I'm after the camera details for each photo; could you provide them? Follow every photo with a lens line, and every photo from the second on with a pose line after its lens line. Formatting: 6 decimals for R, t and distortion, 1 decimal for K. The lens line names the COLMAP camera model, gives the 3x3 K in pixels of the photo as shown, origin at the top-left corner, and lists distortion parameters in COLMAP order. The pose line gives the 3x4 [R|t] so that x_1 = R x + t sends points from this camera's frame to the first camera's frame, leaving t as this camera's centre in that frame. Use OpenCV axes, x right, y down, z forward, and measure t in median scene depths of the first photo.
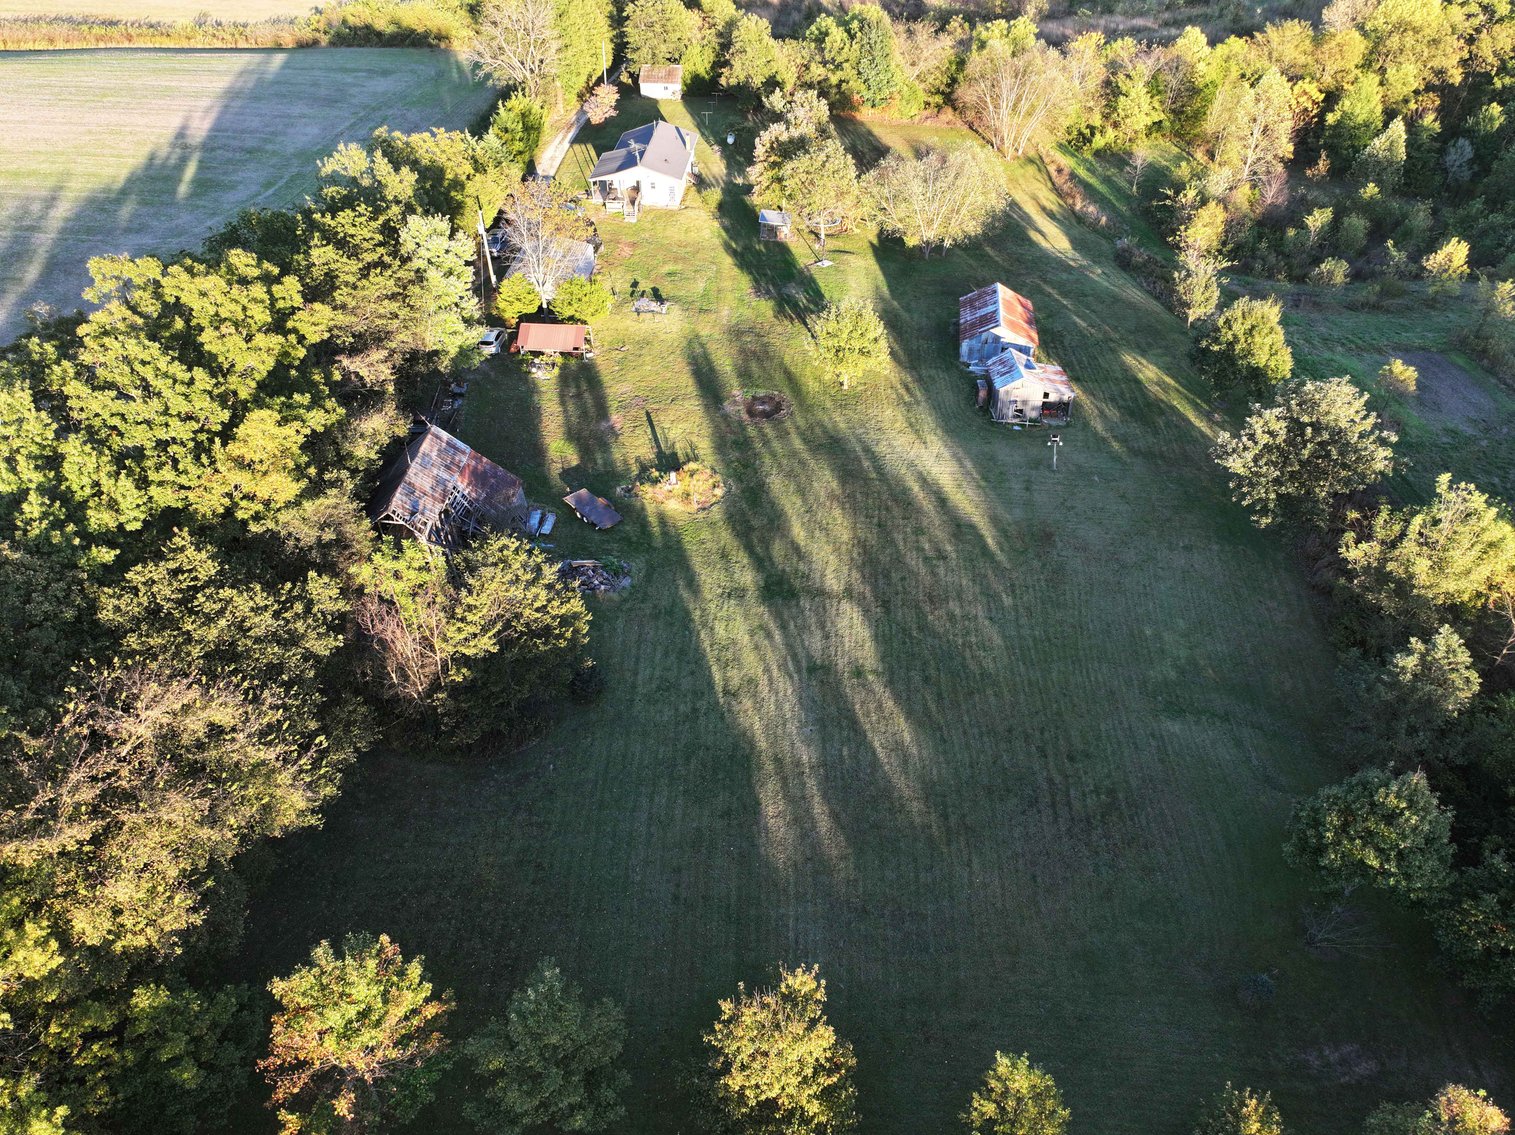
lens RADIAL K [[1063.6, 0, 764.0], [0, 1063.6, 562.2], [0, 0, 1]] dist [-0.007226, 0.027067]
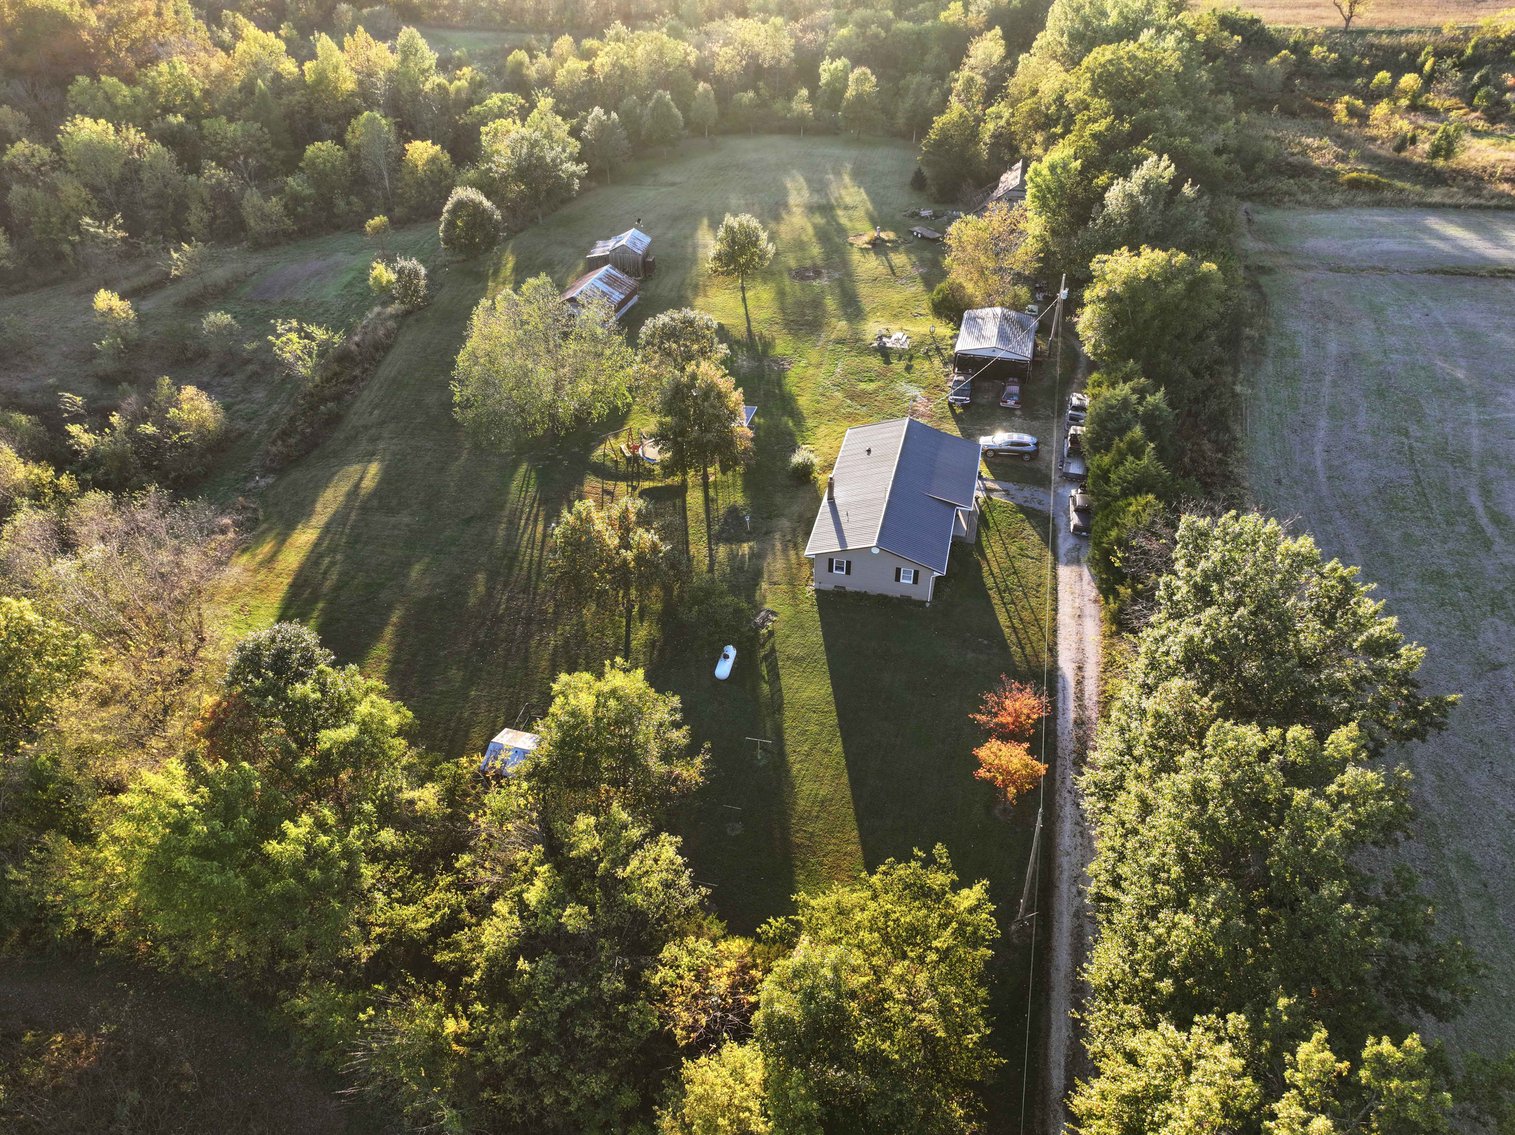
lens RADIAL K [[1063.6, 0, 765.9], [0, 1063.6, 570.2], [0, 0, 1]] dist [-0.007226, 0.027067]
pose [[-0.984149, -0.104595, 0.143213, -0.168046], [0.113691, 0.247658, 0.962154, -1.277138], [-0.136104, 0.963185, -0.231841, 1.570262]]
